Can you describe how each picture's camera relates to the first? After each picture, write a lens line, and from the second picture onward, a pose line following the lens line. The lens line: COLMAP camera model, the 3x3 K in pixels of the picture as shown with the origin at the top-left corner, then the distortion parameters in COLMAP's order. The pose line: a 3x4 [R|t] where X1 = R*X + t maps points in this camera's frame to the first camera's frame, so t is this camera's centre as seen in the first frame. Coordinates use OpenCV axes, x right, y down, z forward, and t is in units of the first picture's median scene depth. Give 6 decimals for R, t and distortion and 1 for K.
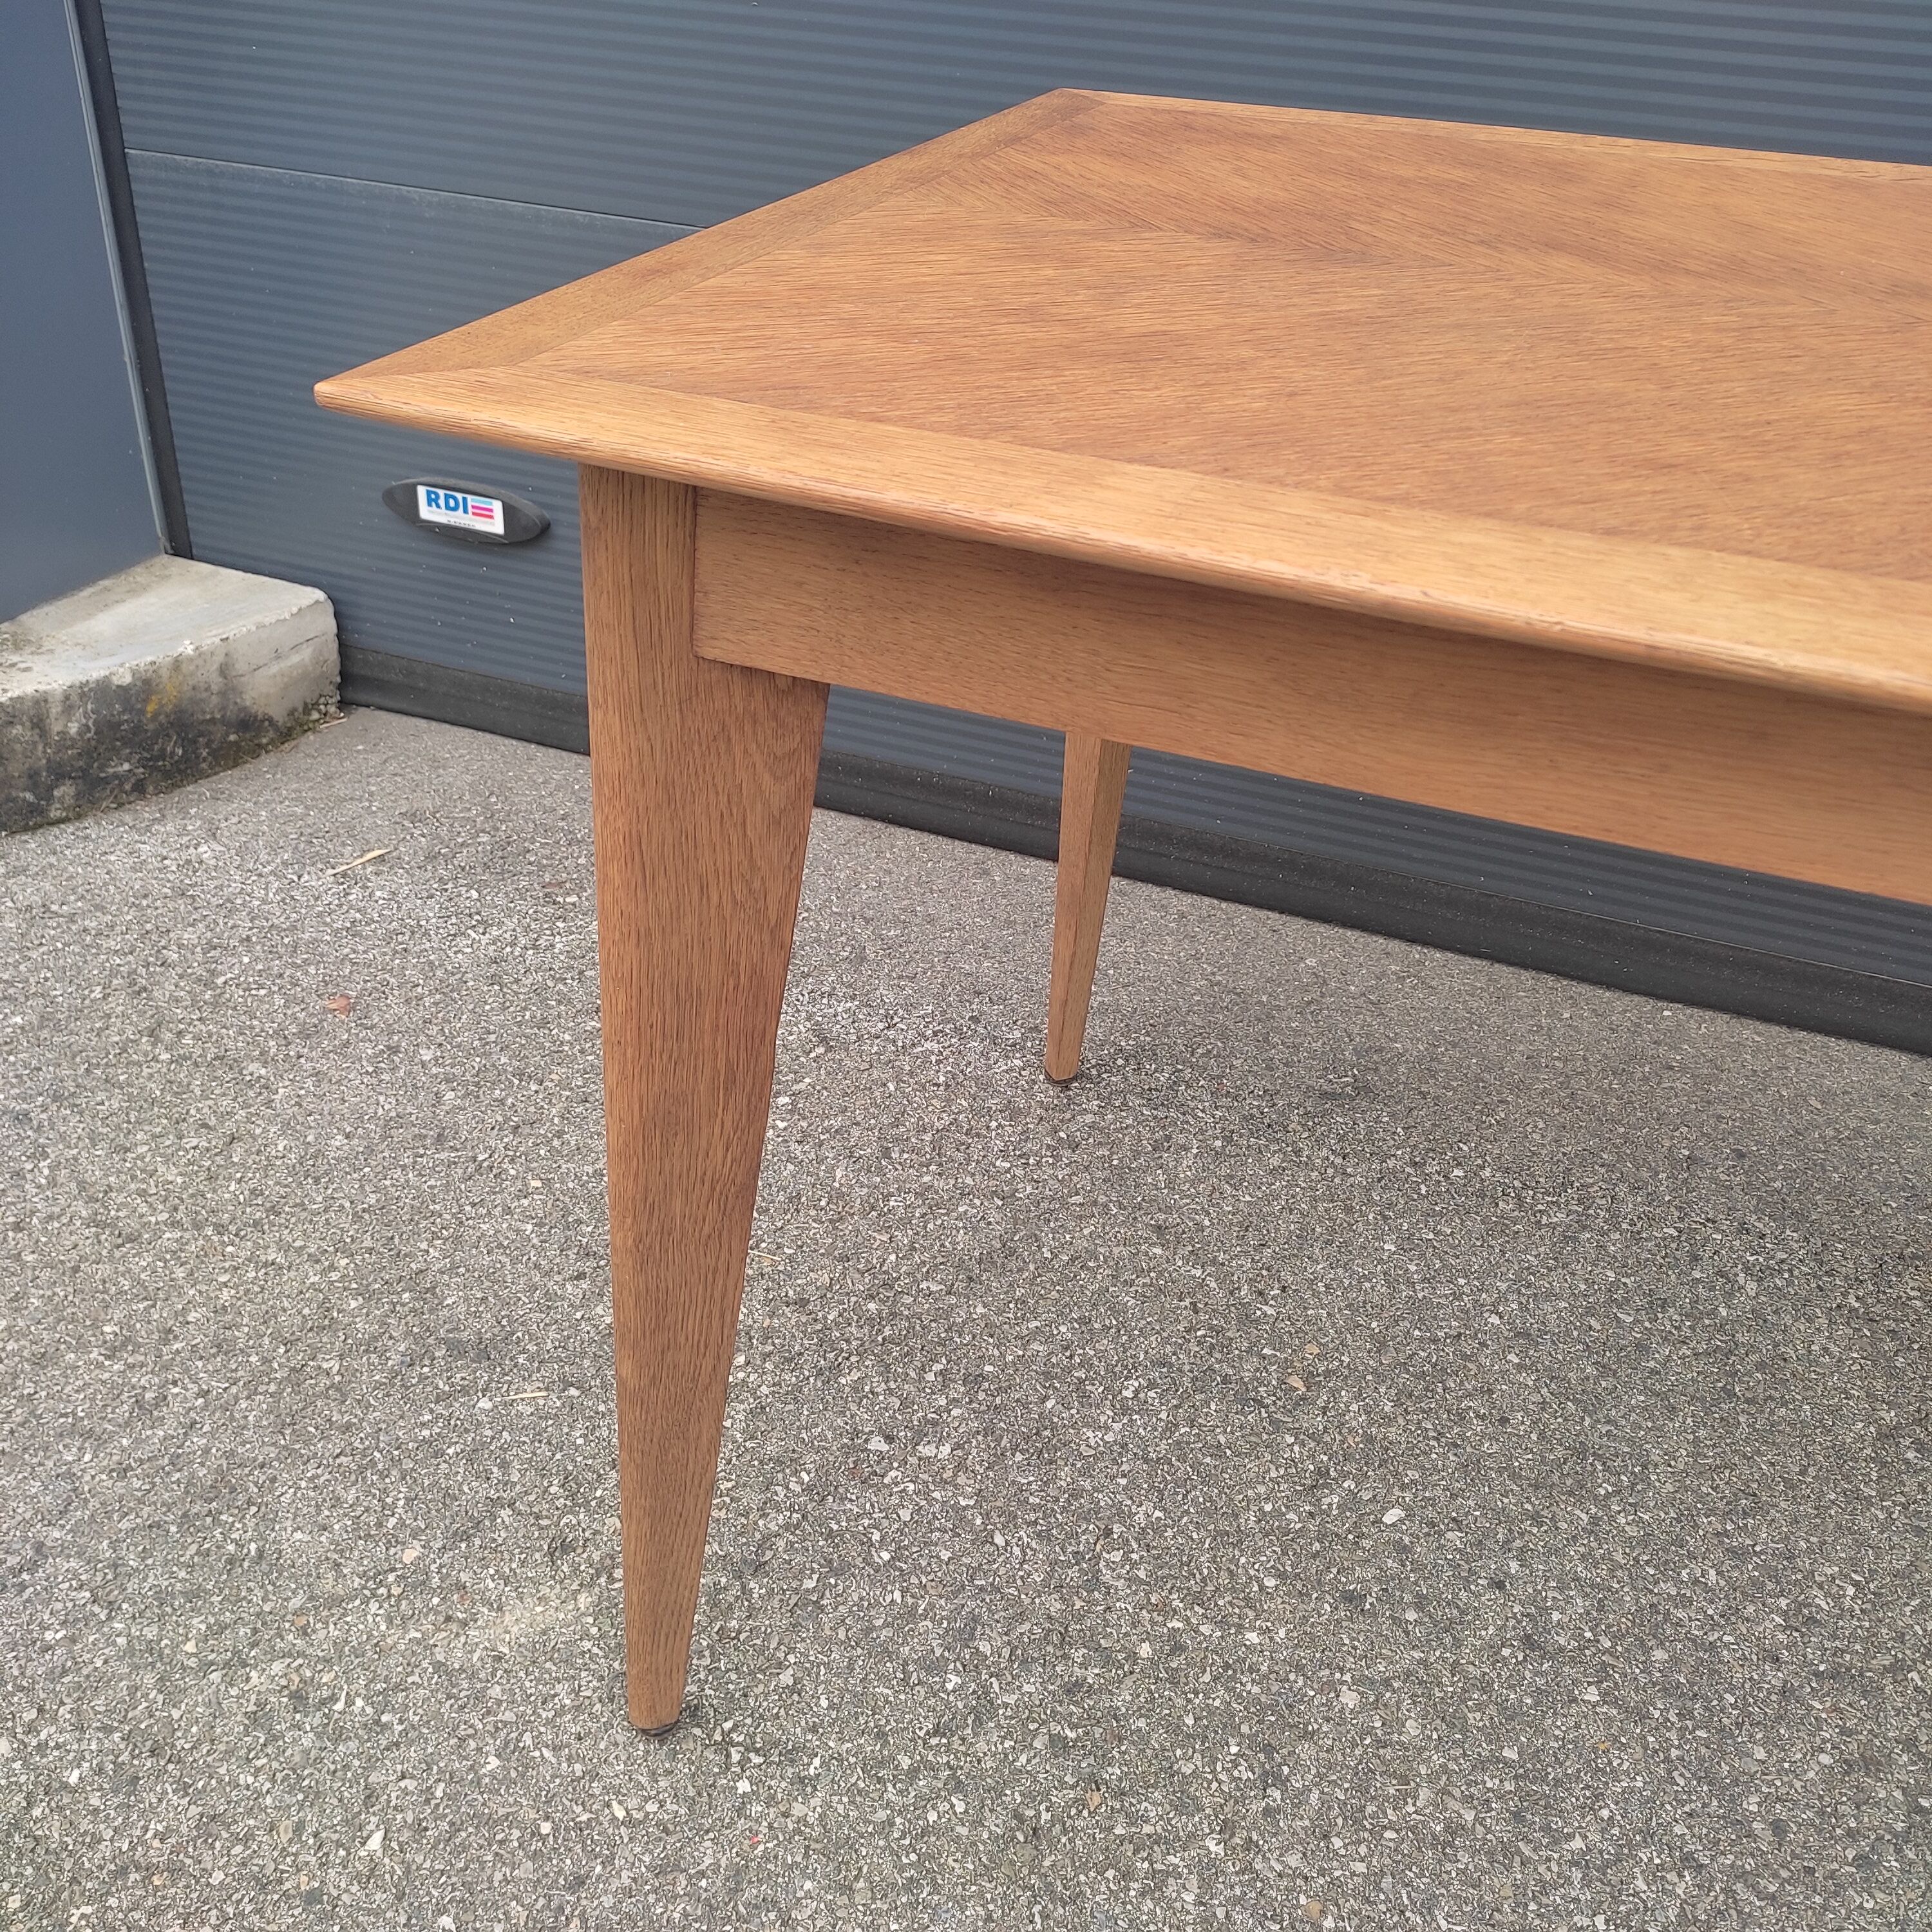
lens RADIAL K [[1912.2, 0, 961.4], [0, 1912.2, 962.2], [0, 0, 1]] dist [0.032044, 0.000000]
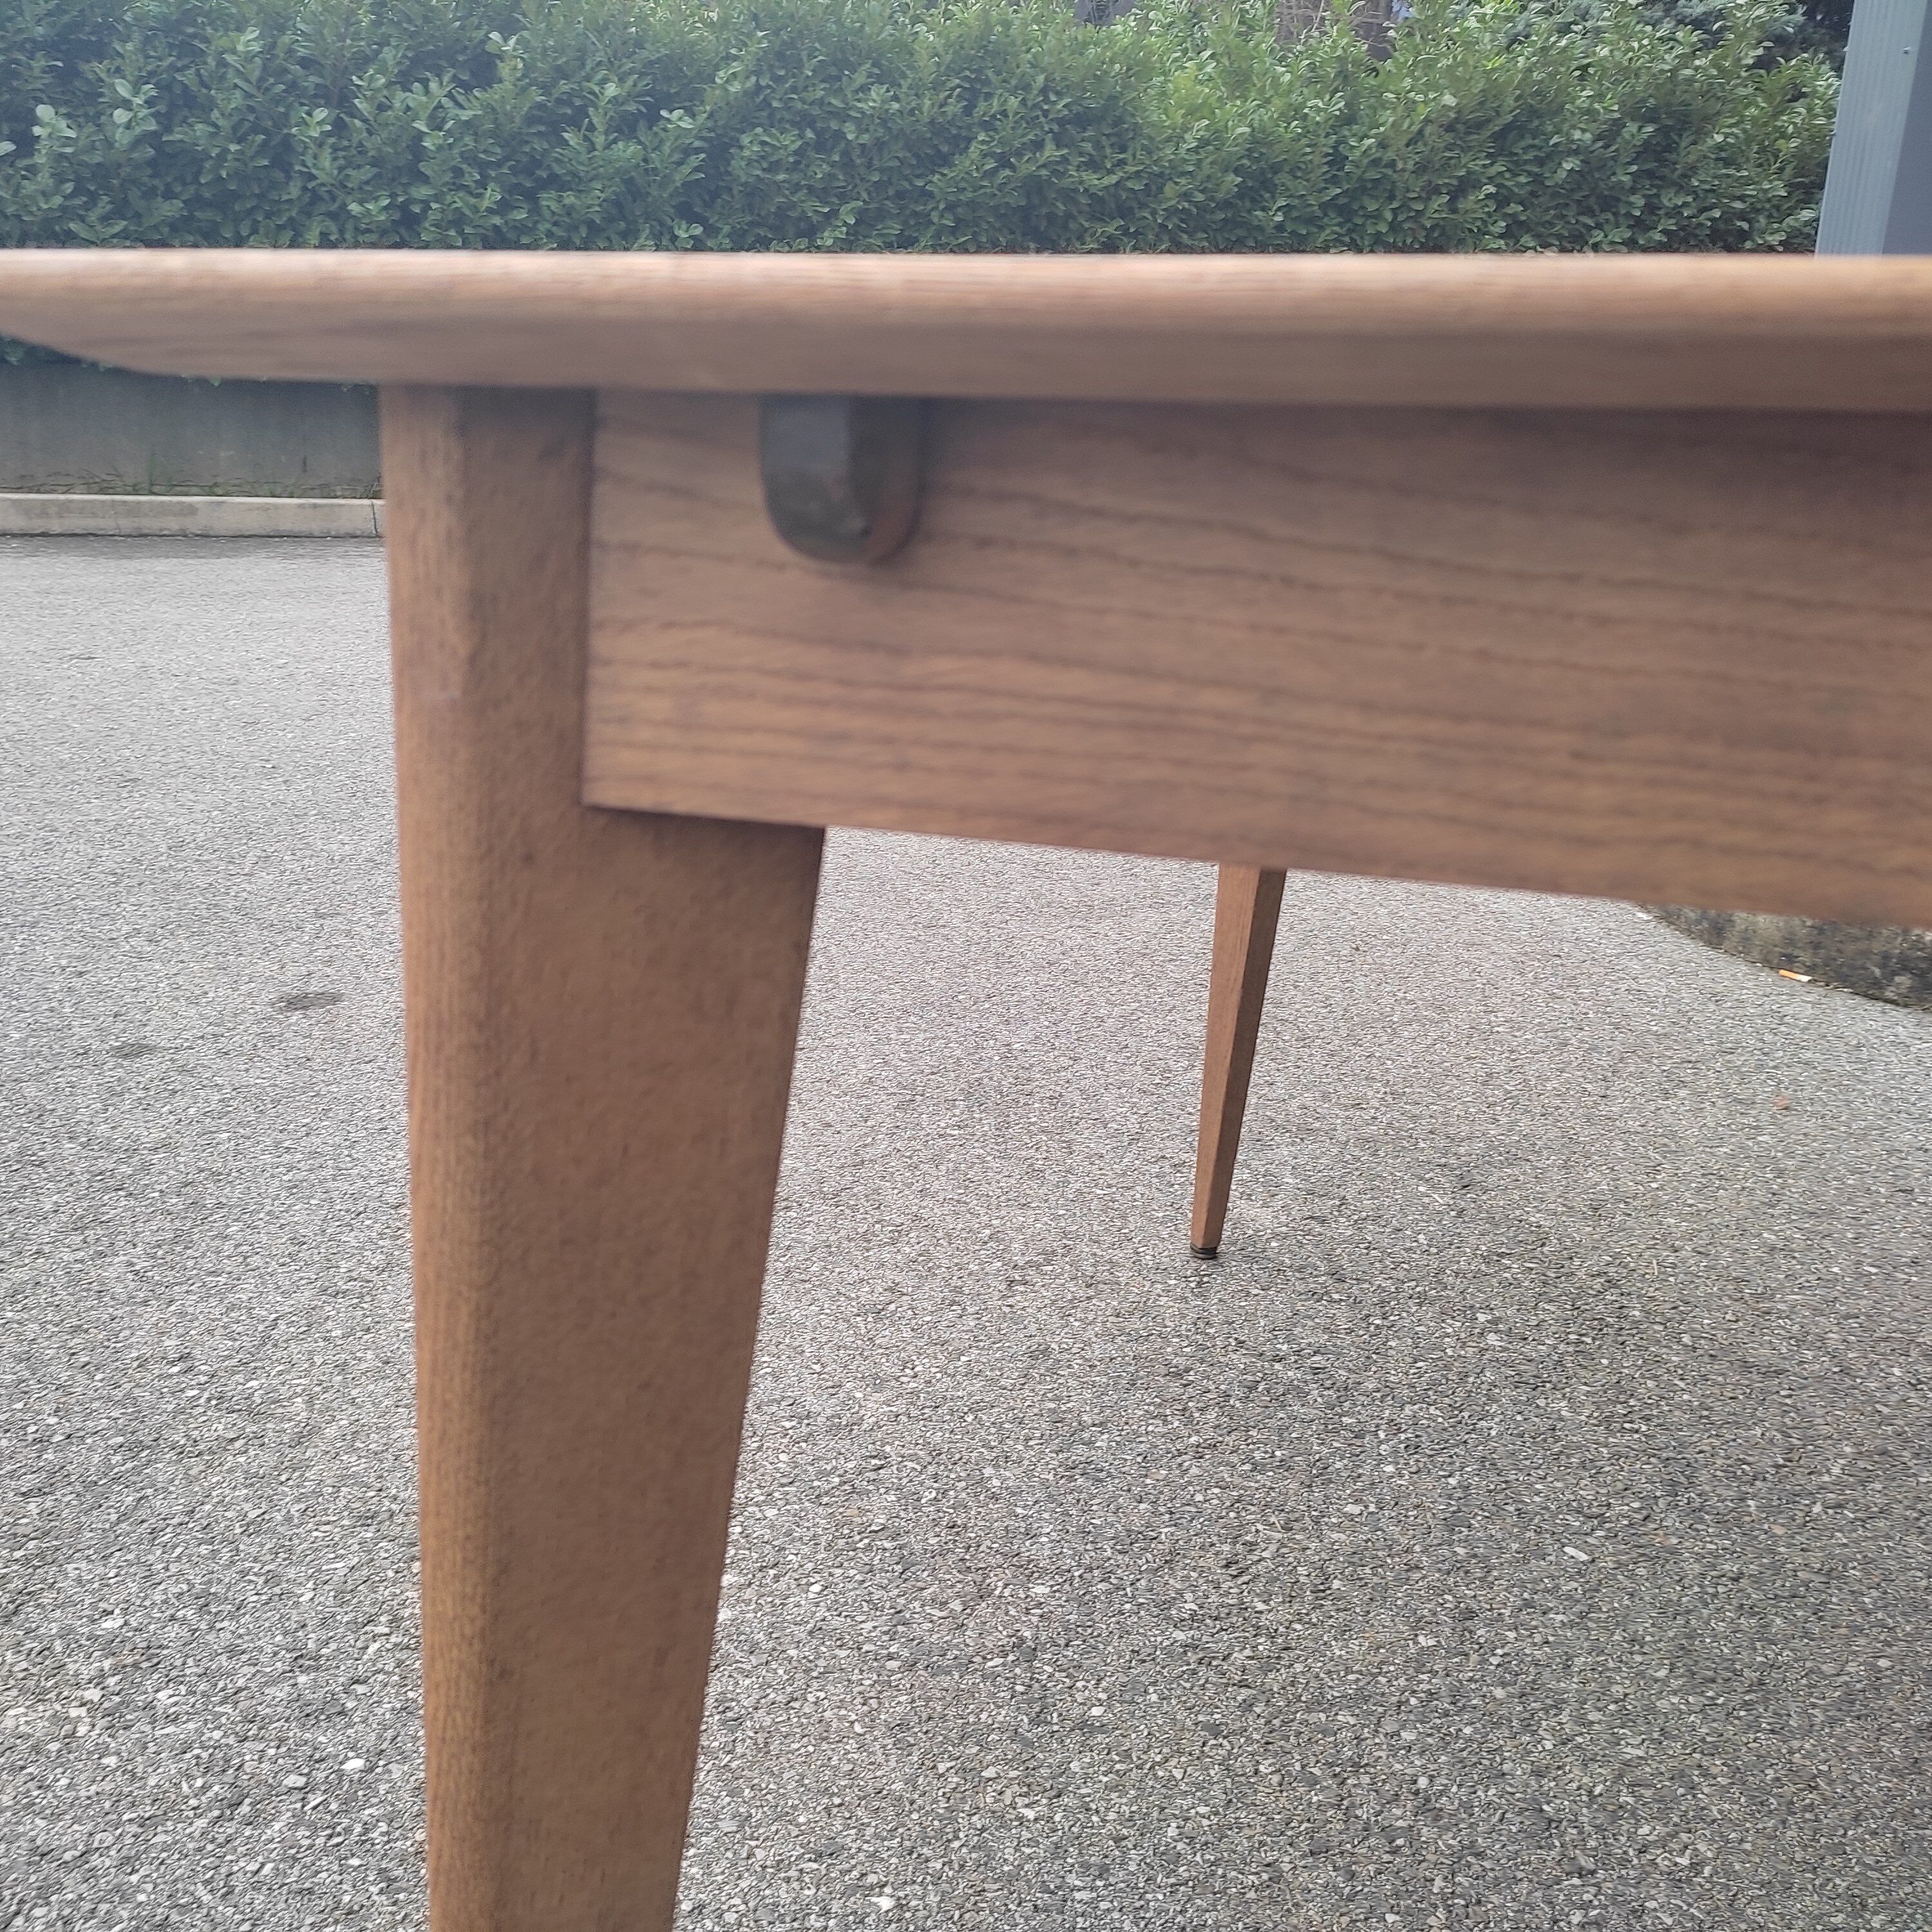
lens RADIAL K [[1912.2, 0, 956.4], [0, 1912.2, 976.5], [0, 0, 1]] dist [0.032044, 0.000000]
pose [[0.066233, 0.262543, -0.962644, 1.006802], [-0.549495, 0.814885, 0.184438, 0.024636], [0.832867, 0.516753, 0.198238, 0.321412]]
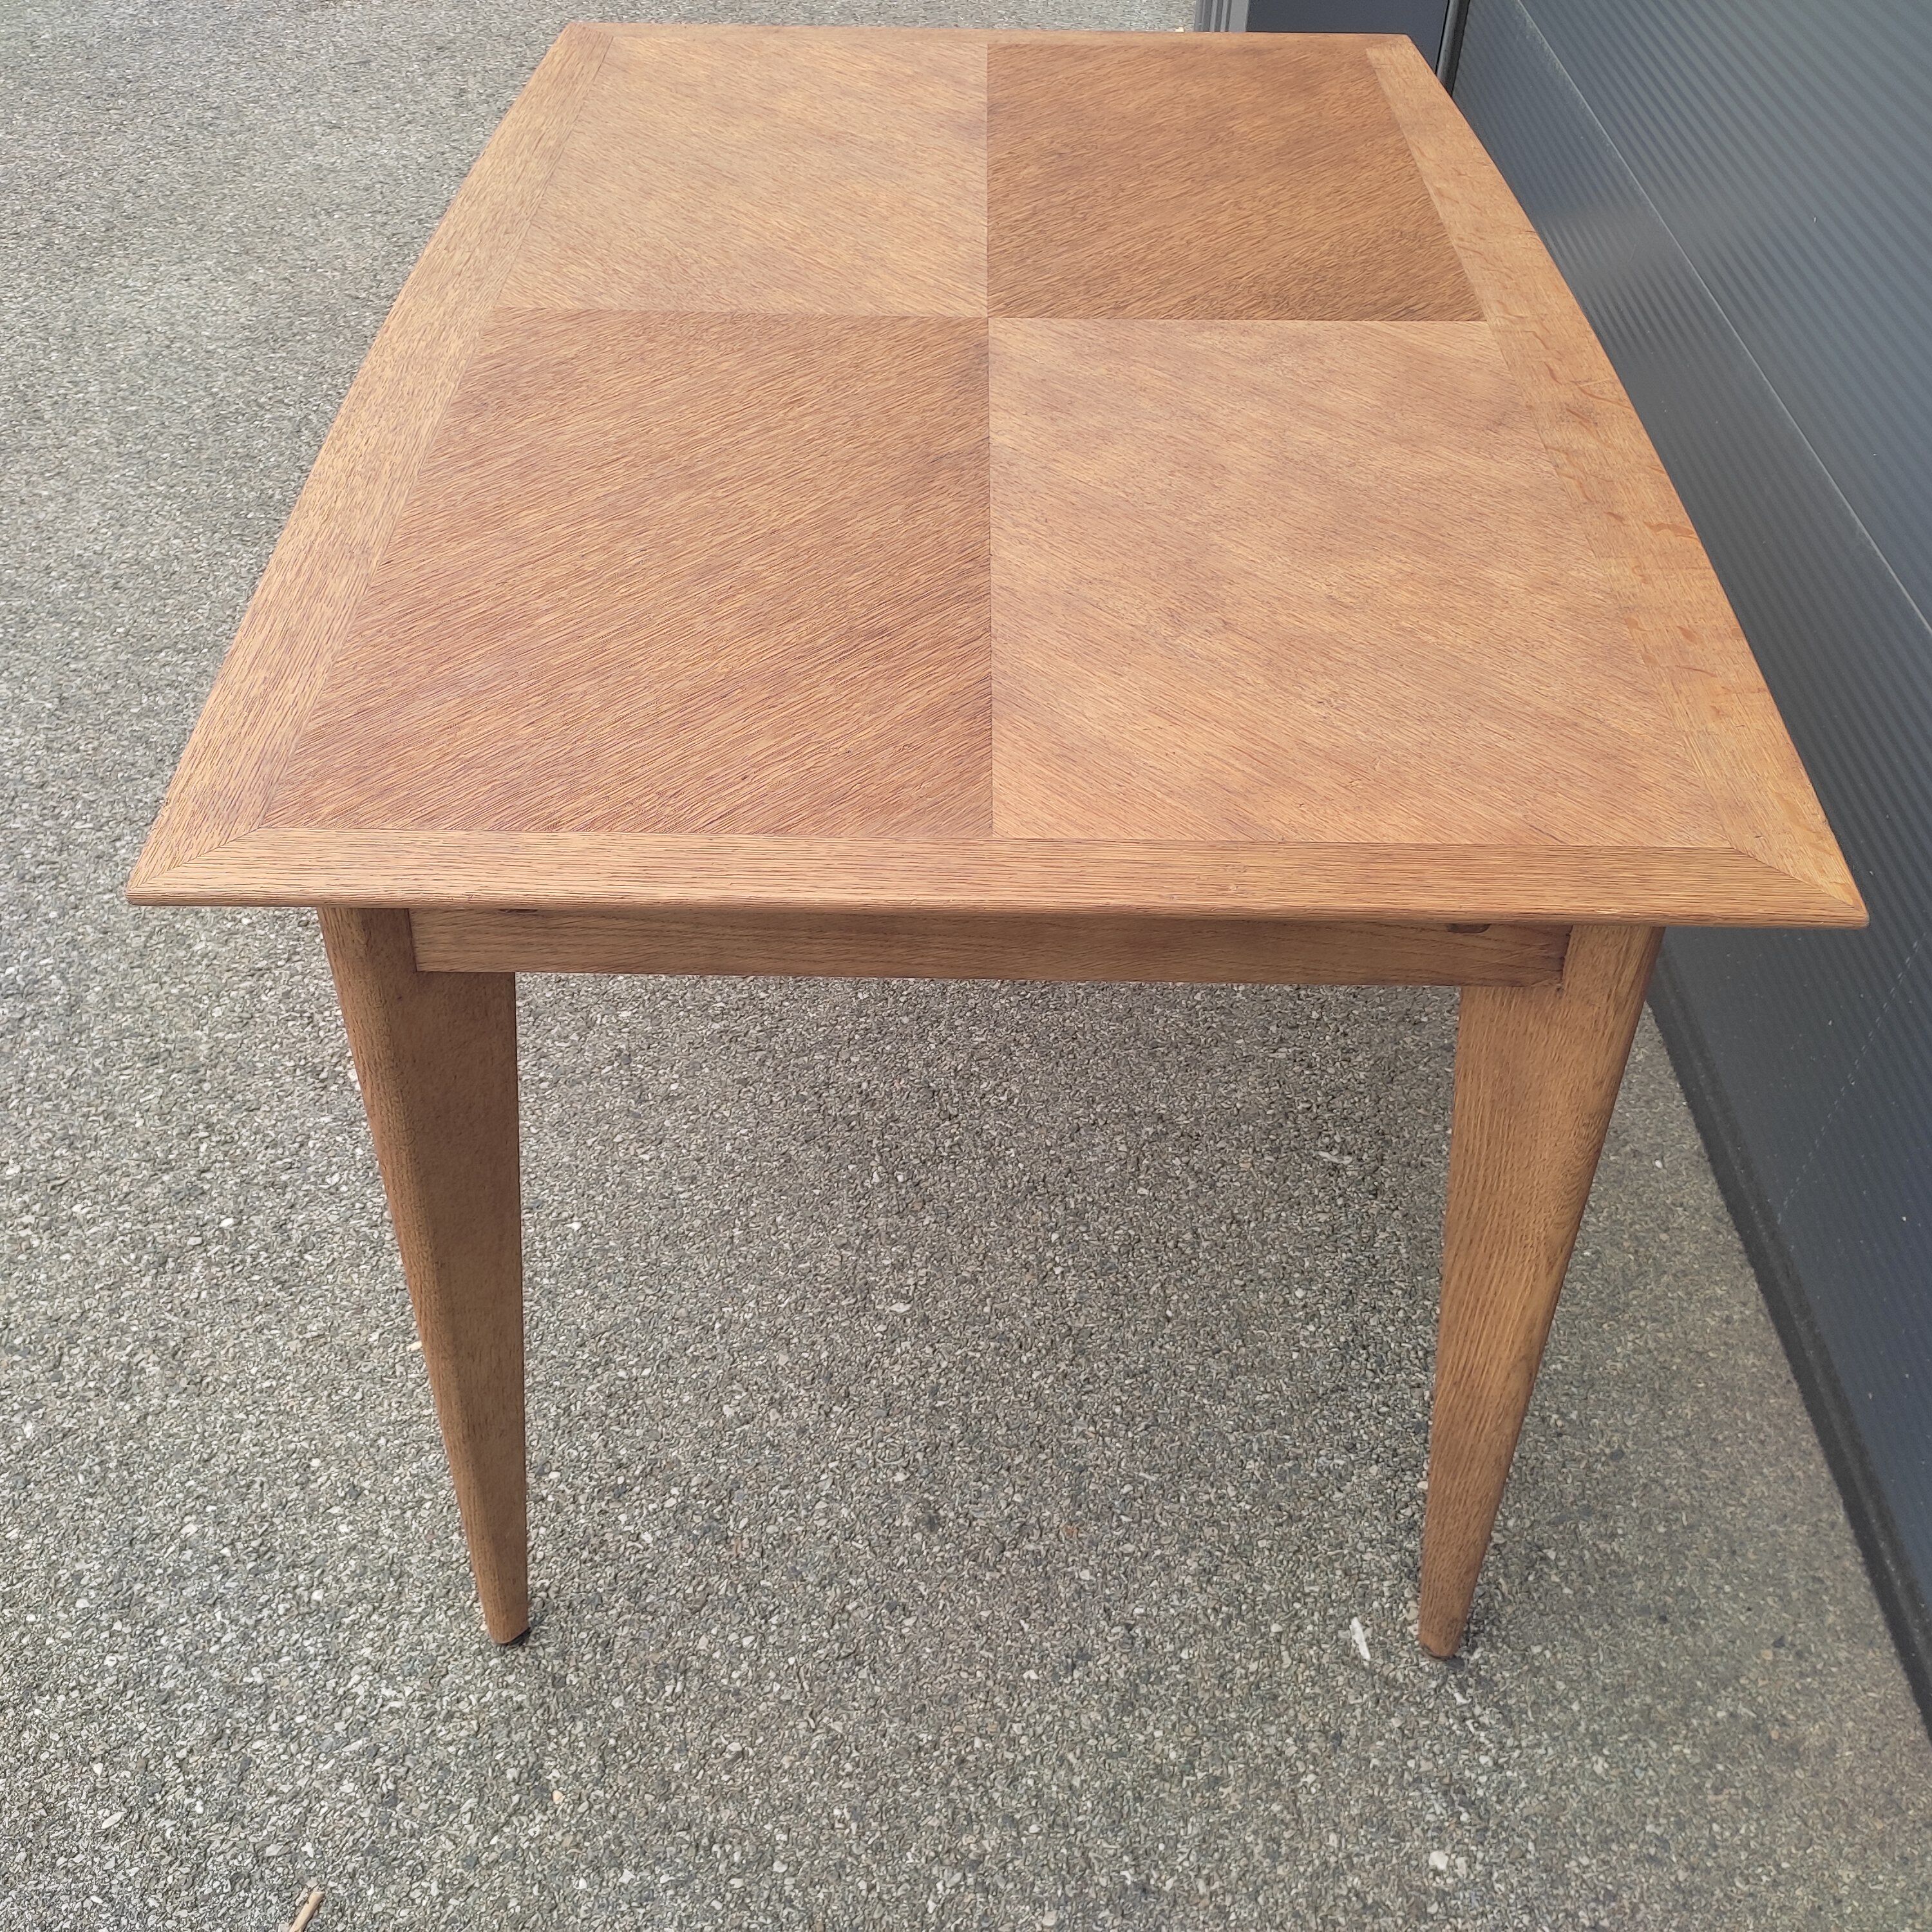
lens RADIAL K [[1912.2, 0, 964.0], [0, 1912.2, 967.4], [0, 0, 1]] dist [0.032044, 0.000000]
pose [[0.358286, 0.597430, -0.717432, 1.299808], [-0.495502, 0.772971, 0.396224, -0.304154], [0.791270, 0.213528, 0.572972, 0.064483]]
